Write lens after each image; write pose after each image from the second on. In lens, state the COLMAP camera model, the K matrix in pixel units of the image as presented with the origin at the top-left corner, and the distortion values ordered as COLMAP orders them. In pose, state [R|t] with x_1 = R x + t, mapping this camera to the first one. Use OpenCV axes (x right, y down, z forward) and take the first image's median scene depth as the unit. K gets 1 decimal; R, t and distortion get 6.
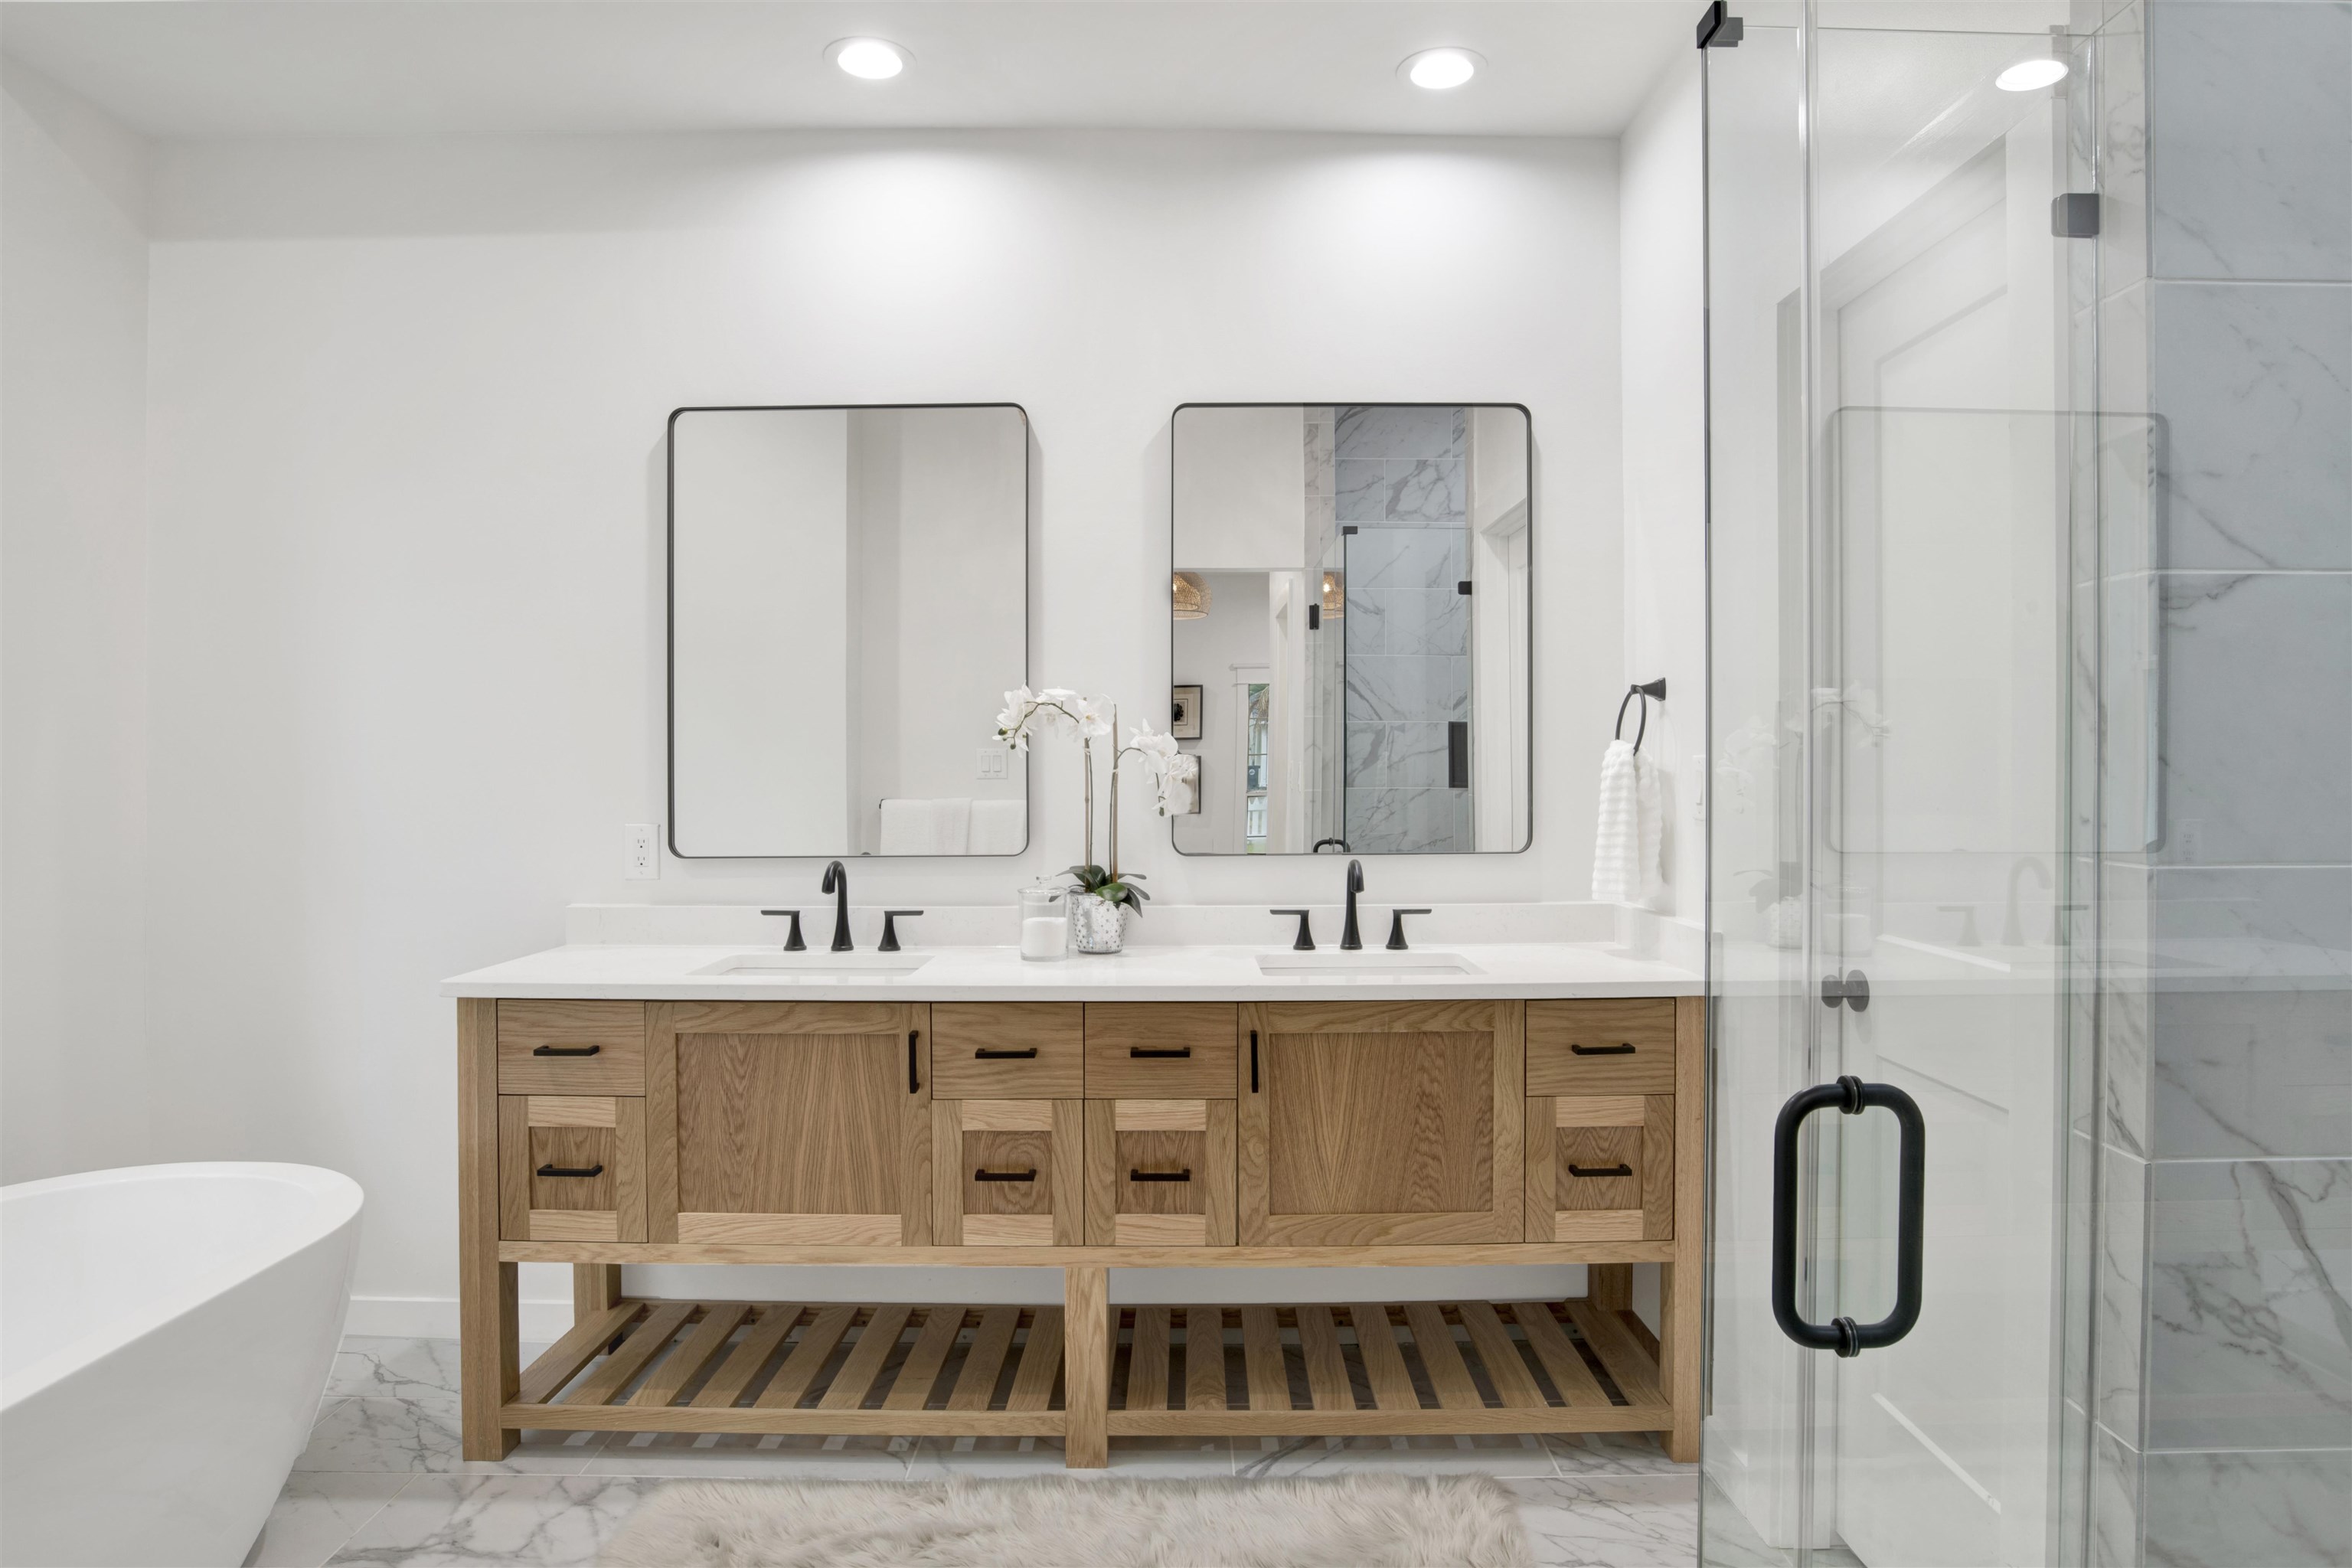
lens RADIAL K [[1359.5, 0, 1160.7], [0, 1359.5, 774.1], [0, 0, 1]] dist [-0.080414, 0.025960]
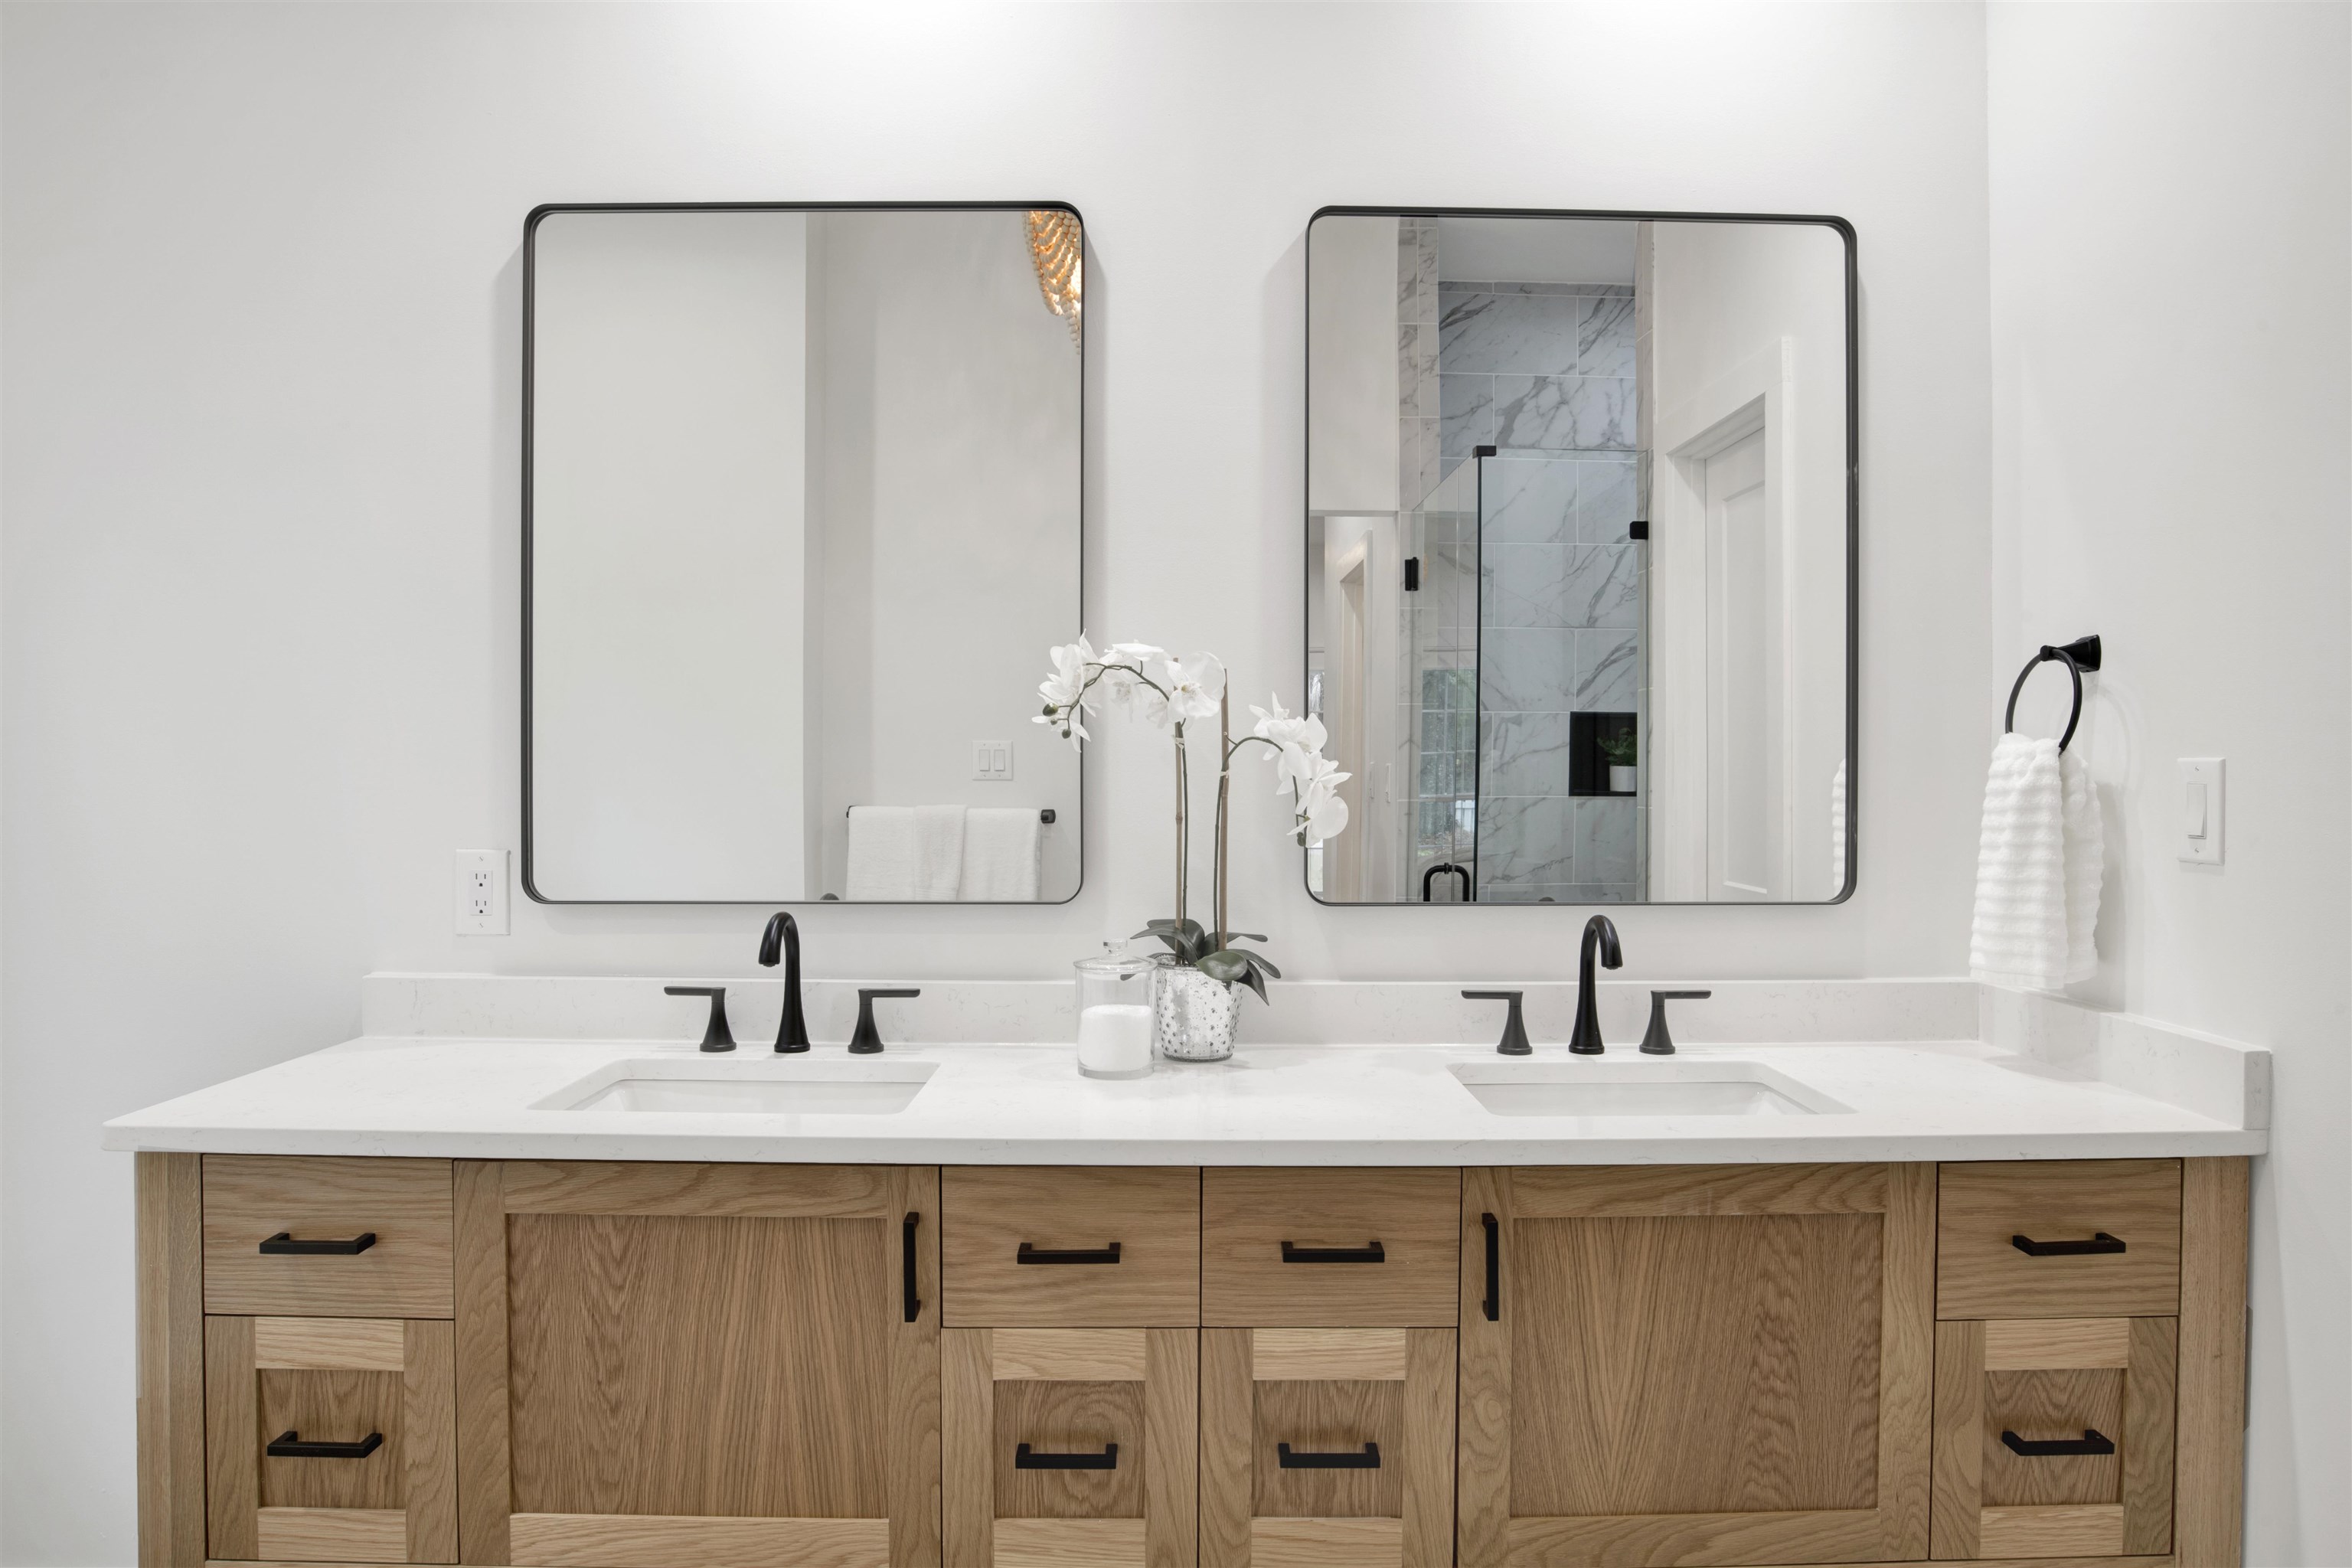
lens RADIAL K [[1478.5, 0, 1199.1], [0, 1478.5, 795.1], [0, 0, 1]] dist [-0.055732, 0.006185]
pose [[0.999355, 0.007024, 0.035210, -0.079705], [-0.007563, 0.999856, 0.015179, -0.003245], [-0.035099, -0.015436, 0.999265, 0.351745]]
